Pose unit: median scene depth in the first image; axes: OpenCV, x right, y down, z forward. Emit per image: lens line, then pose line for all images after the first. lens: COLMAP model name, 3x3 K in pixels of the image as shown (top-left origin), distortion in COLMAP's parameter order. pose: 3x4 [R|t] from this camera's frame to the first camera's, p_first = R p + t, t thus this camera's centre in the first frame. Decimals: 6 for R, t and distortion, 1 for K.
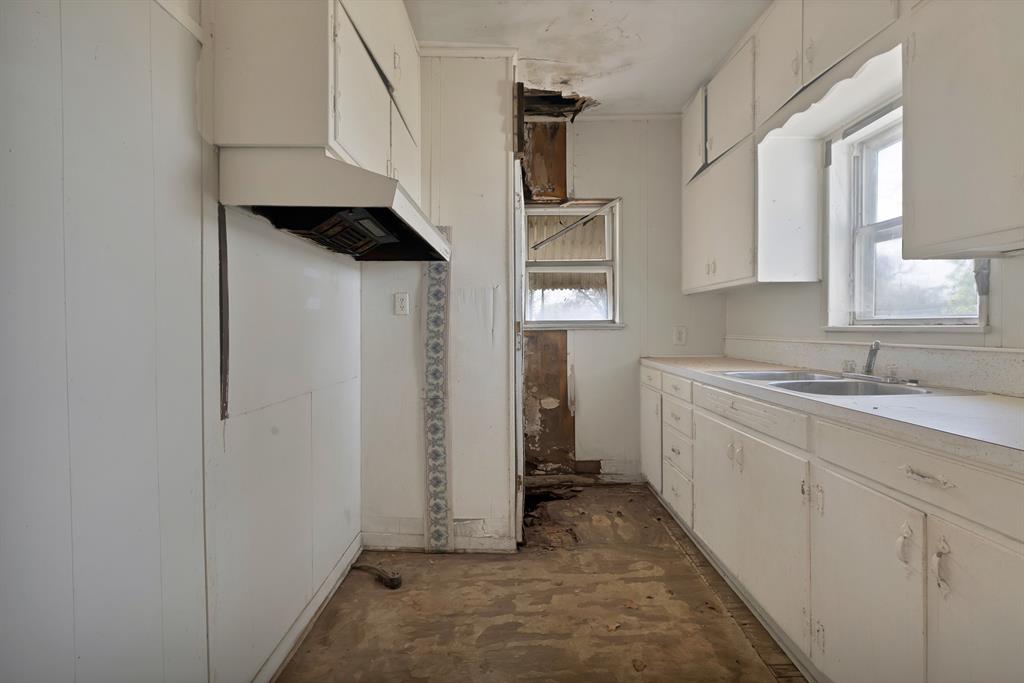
lens RADIAL K [[443.8, 0, 521.7], [0, 443.8, 332.0], [0, 0, 1]] dist [-0.001600, 0.001087]
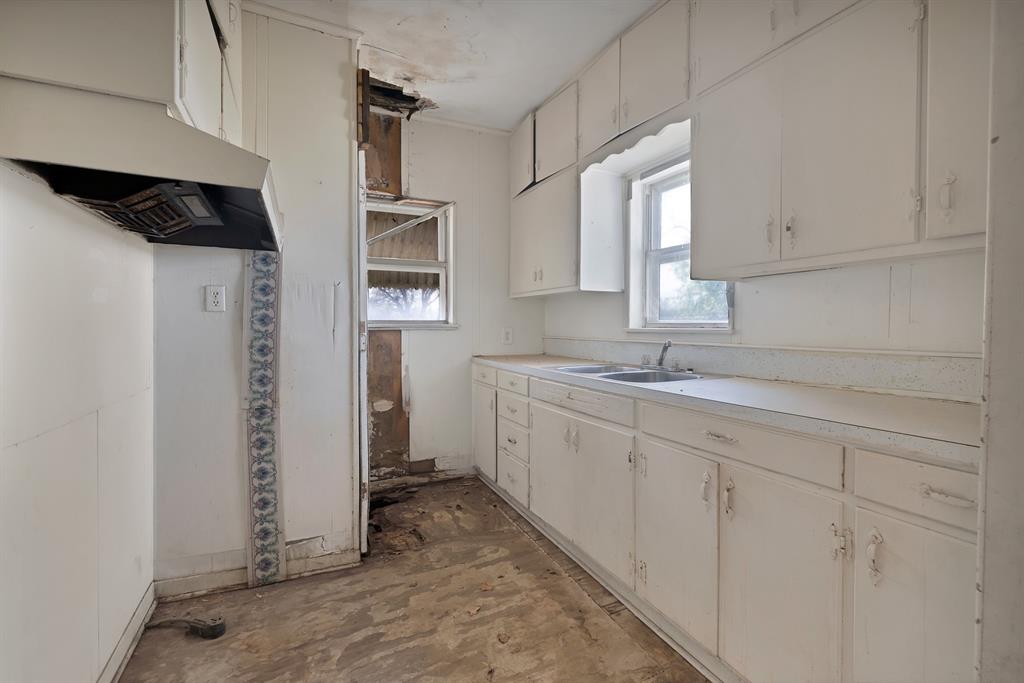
lens RADIAL K [[443.8, 0, 520.0], [0, 443.8, 333.2], [0, 0, 1]] dist [-0.001600, 0.001087]
pose [[0.907188, 0.000535, 0.420726, -0.113736], [-0.002266, 0.999991, 0.003615, -0.002419], [-0.420720, -0.004233, 0.907180, -0.003309]]
